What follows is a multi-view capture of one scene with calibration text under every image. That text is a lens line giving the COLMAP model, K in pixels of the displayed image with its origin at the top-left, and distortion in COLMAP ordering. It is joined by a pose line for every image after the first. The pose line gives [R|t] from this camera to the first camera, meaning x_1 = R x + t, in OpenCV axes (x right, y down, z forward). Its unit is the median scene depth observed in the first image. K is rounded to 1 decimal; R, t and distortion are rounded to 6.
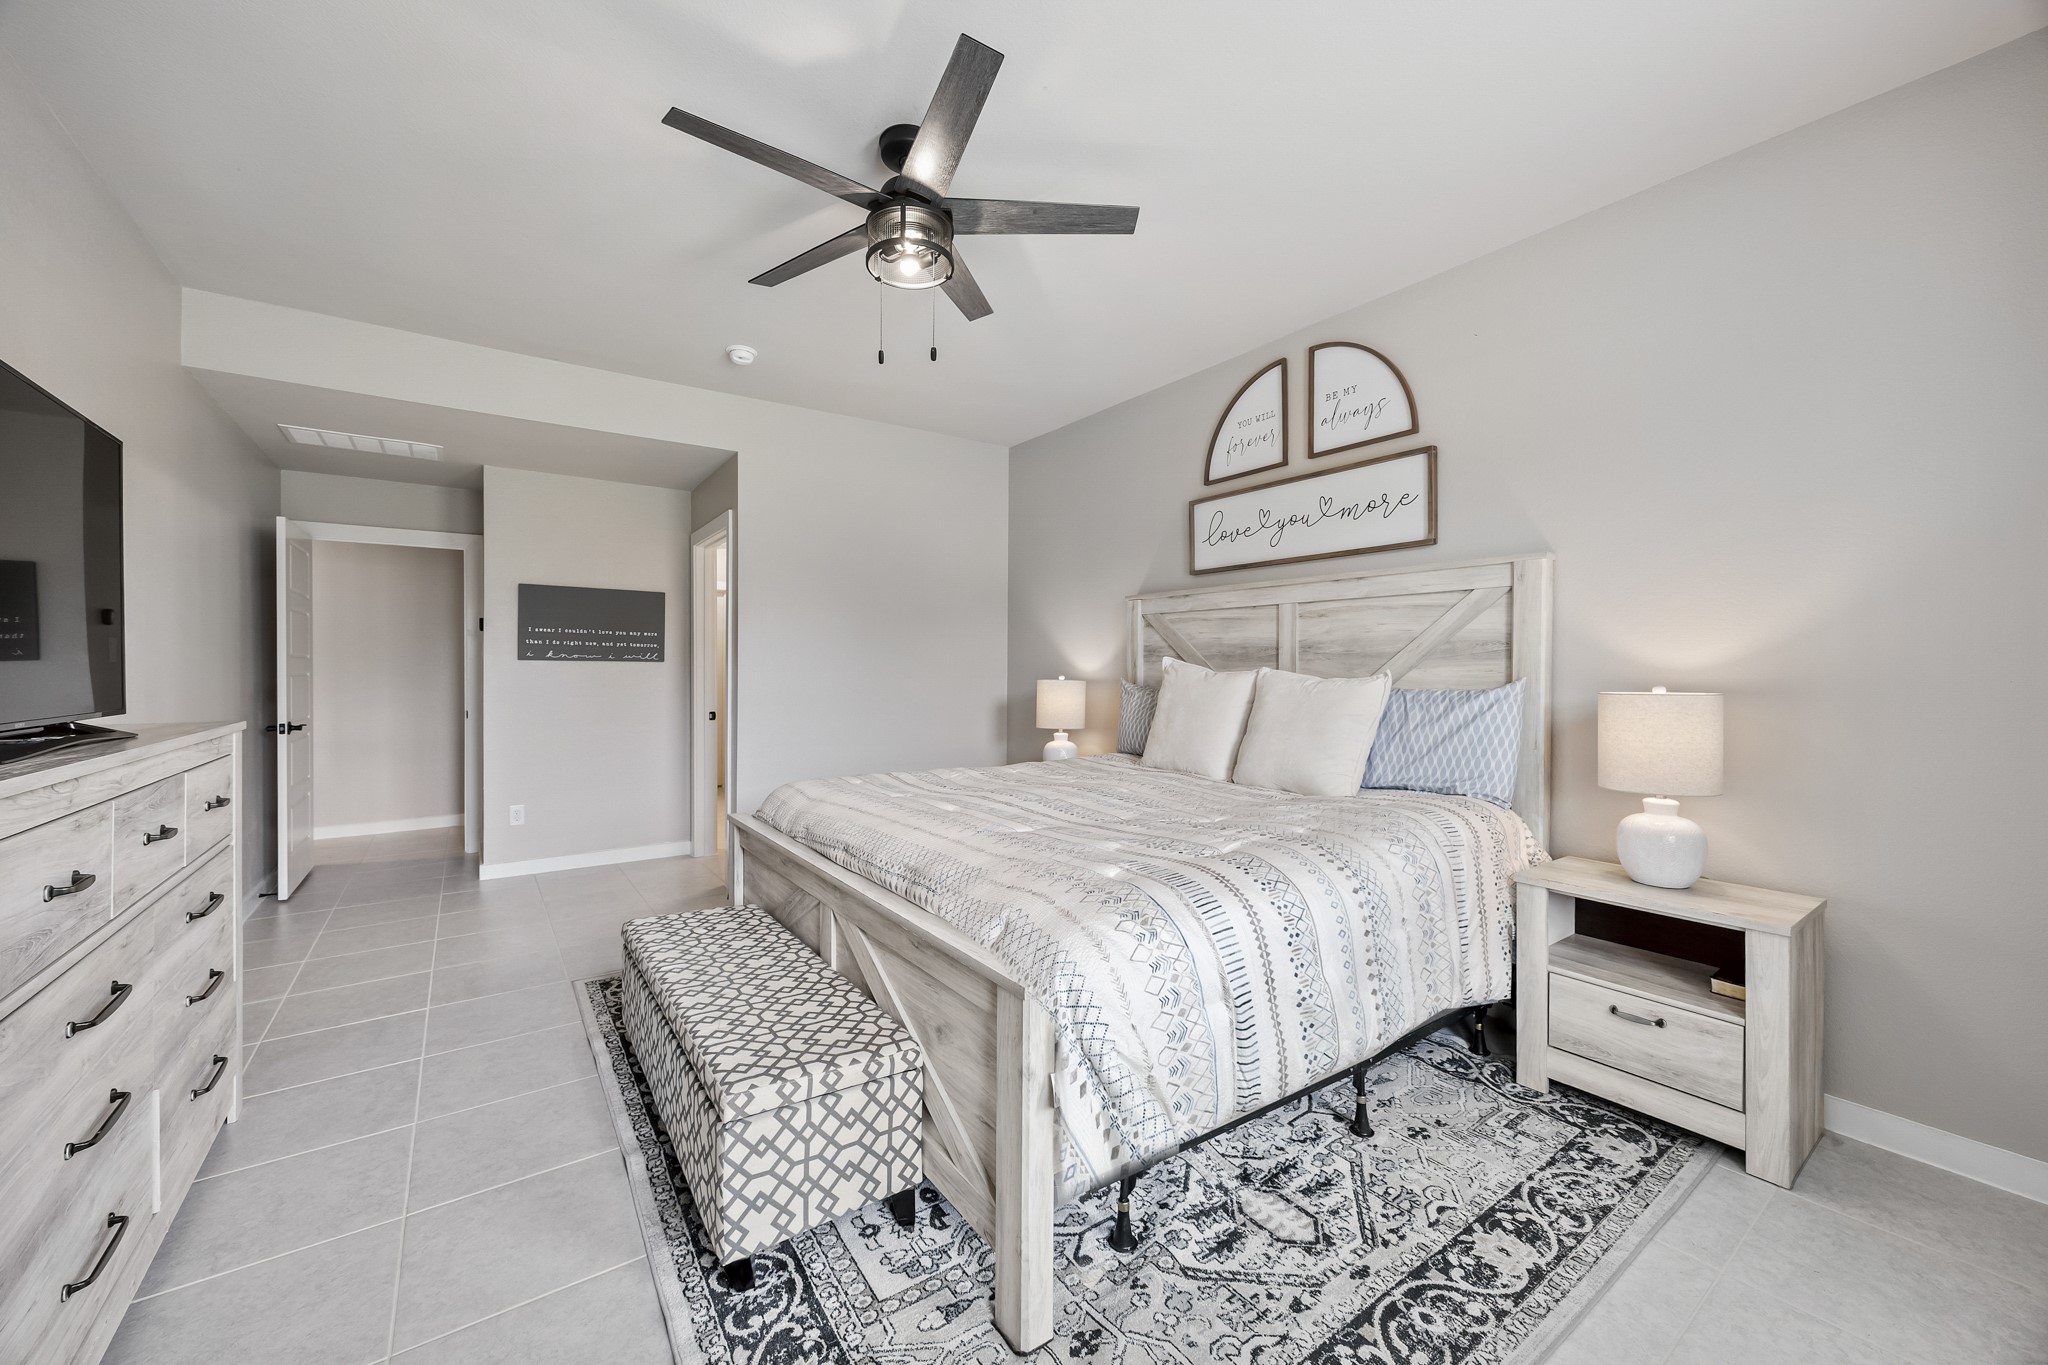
lens RADIAL K [[782.6, 0, 1028.1], [0, 782.6, 668.7], [0, 0, 1]] dist [-0.002041, -0.000045]
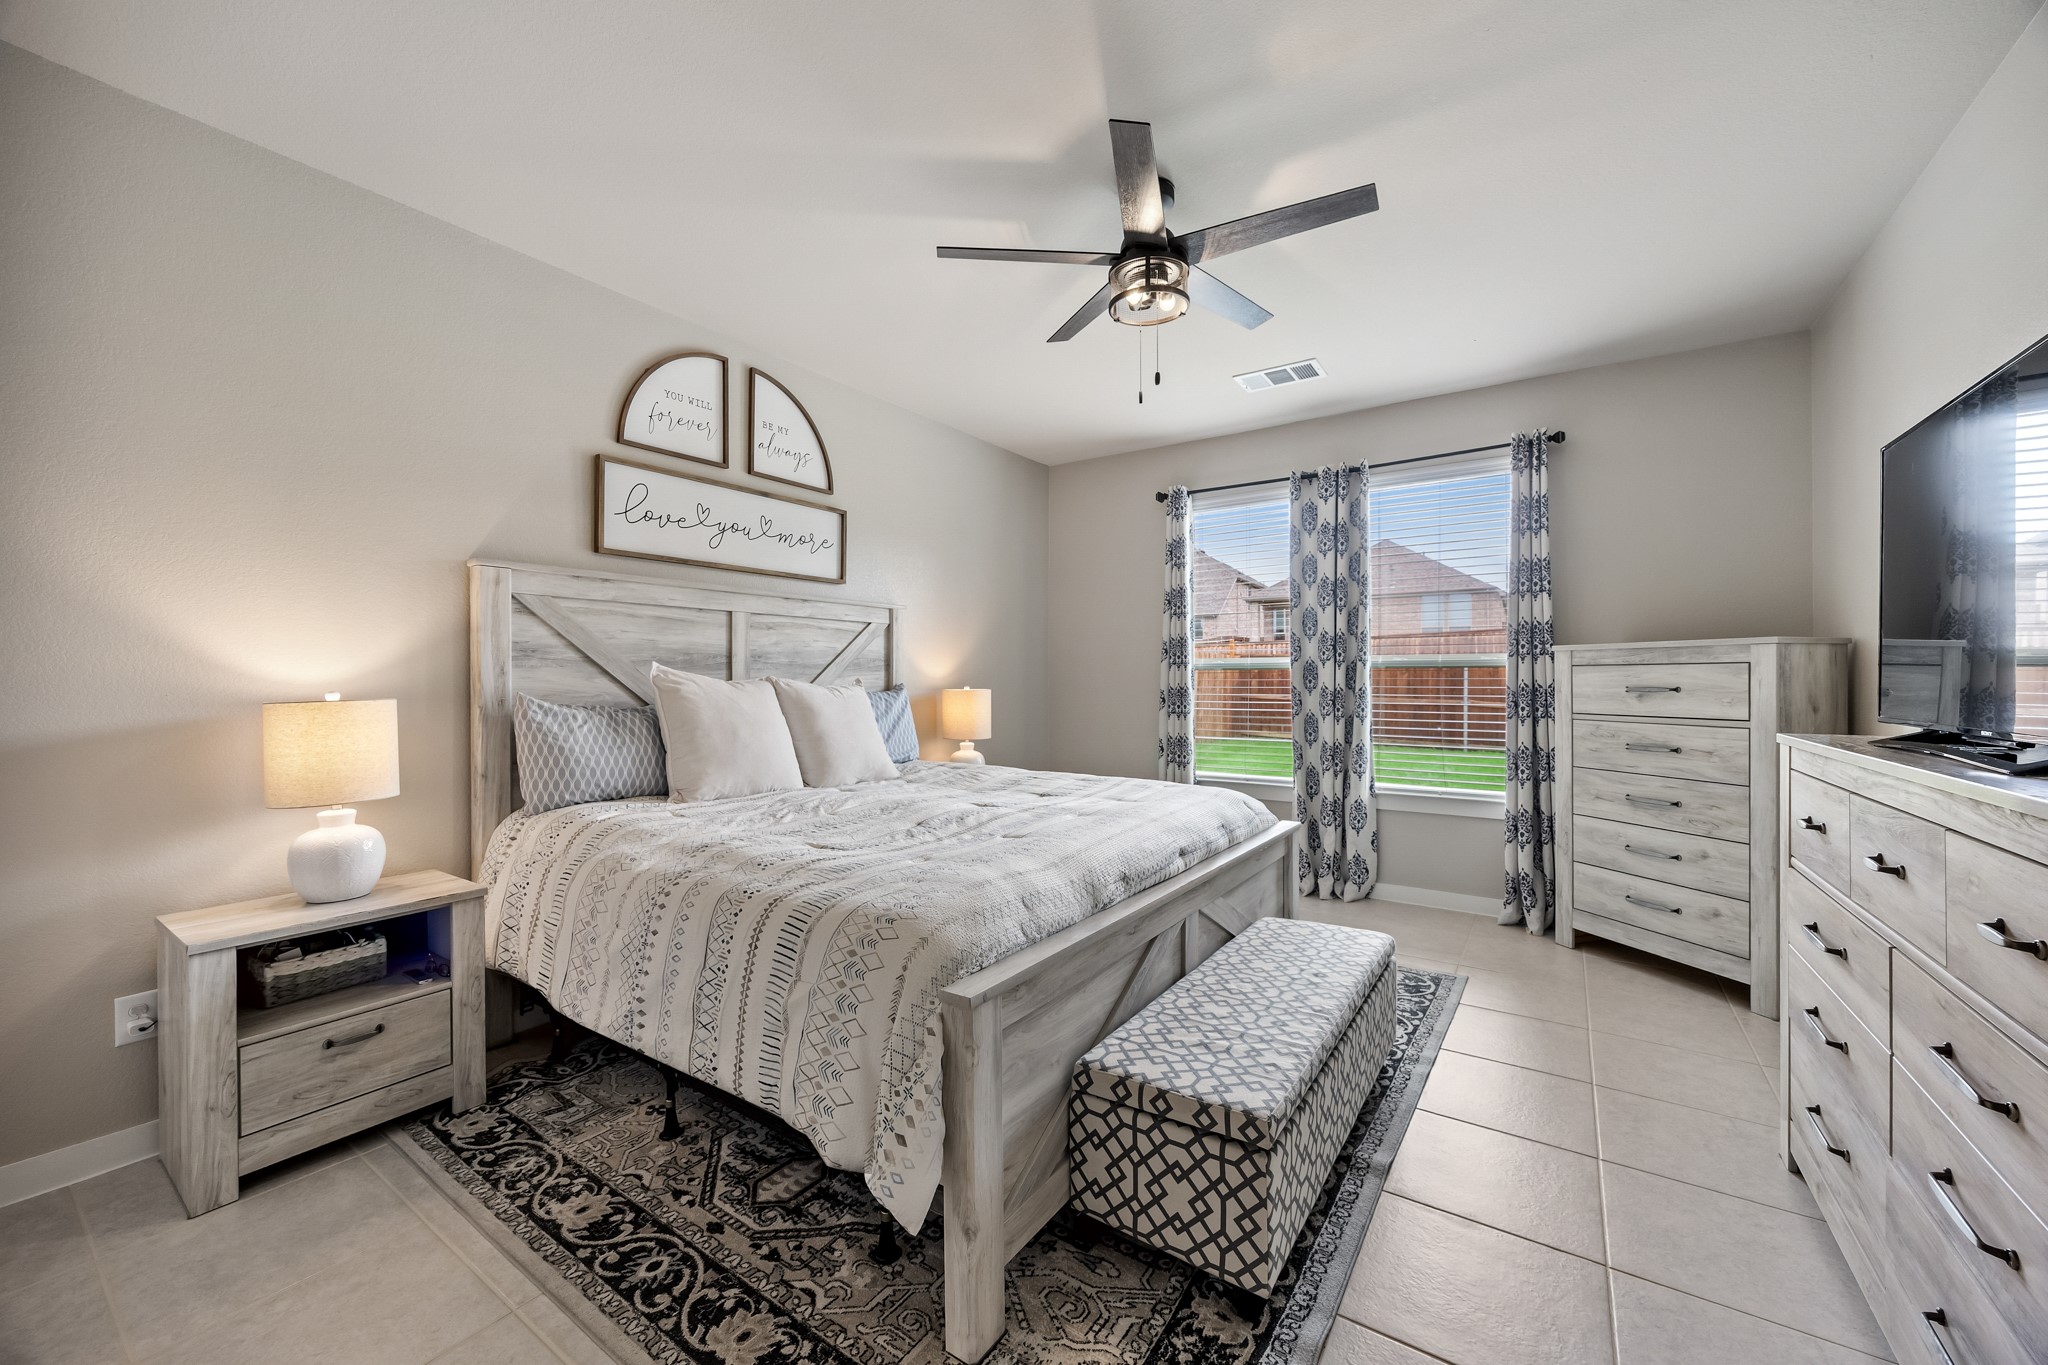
lens RADIAL K [[778.3, 0, 1028.9], [0, 778.3, 683.3], [0, 0, 1]] dist [-0.001802, 0.000004]
pose [[-0.338918, -0.006276, 0.940795, -0.731159], [-0.000312, 0.999978, 0.006559, 0.000919], [-0.940816, 0.001929, -0.338913, 0.999904]]
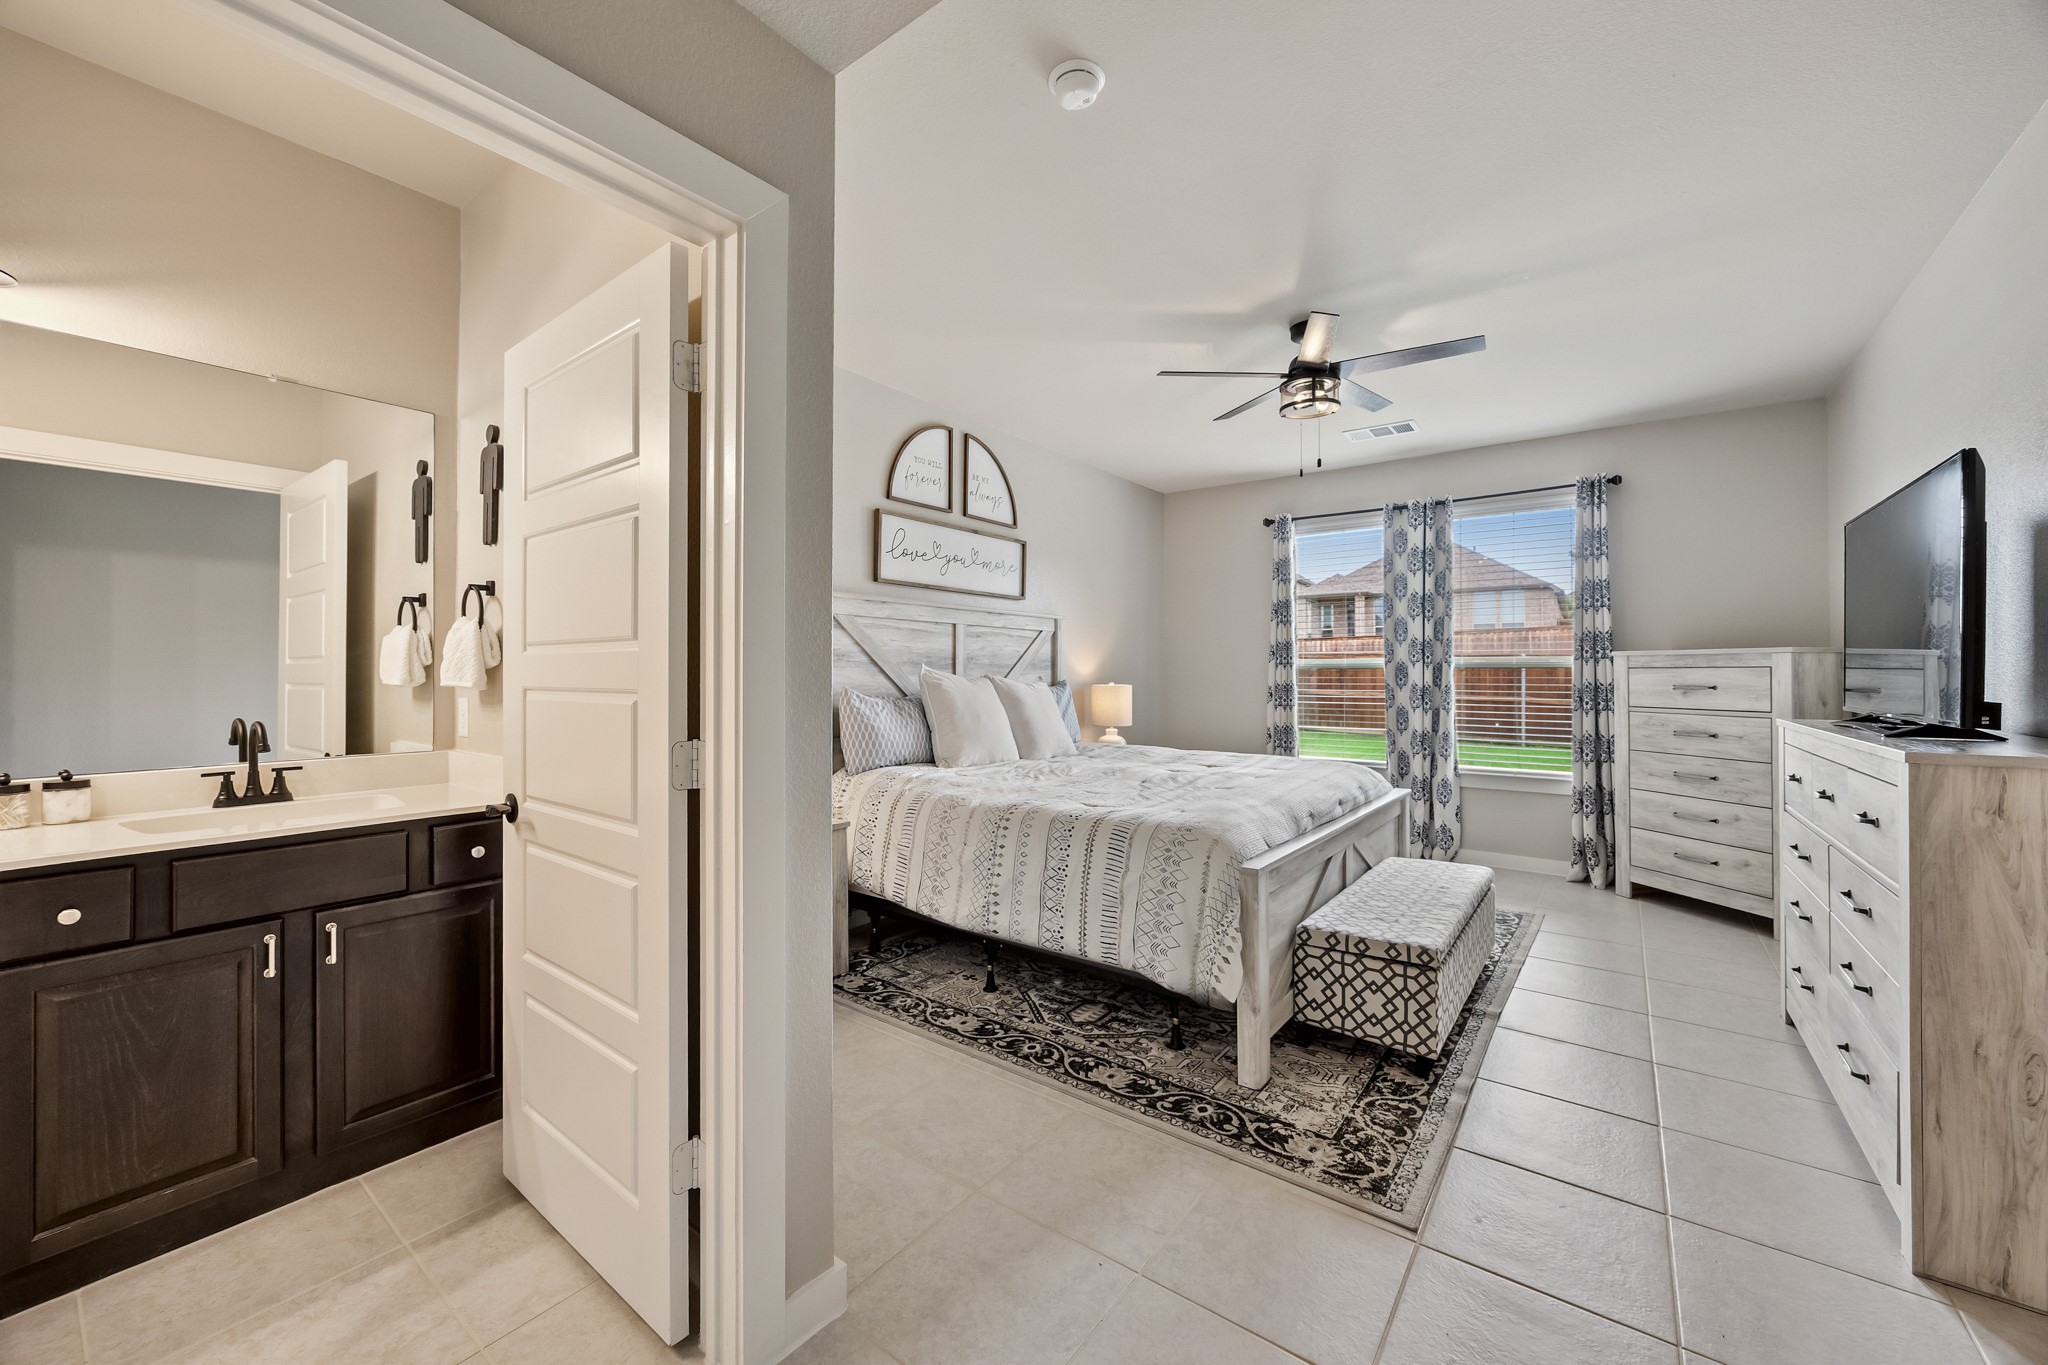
lens RADIAL K [[782.6, 0, 1028.1], [0, 782.6, 668.7], [0, 0, 1]] dist [-0.002041, -0.000045]
pose [[-0.294248, 0.004371, 0.955719, -0.935116], [-0.003984, 0.999975, -0.005800, -0.003218], [-0.955721, -0.005514, -0.294223, 1.283526]]
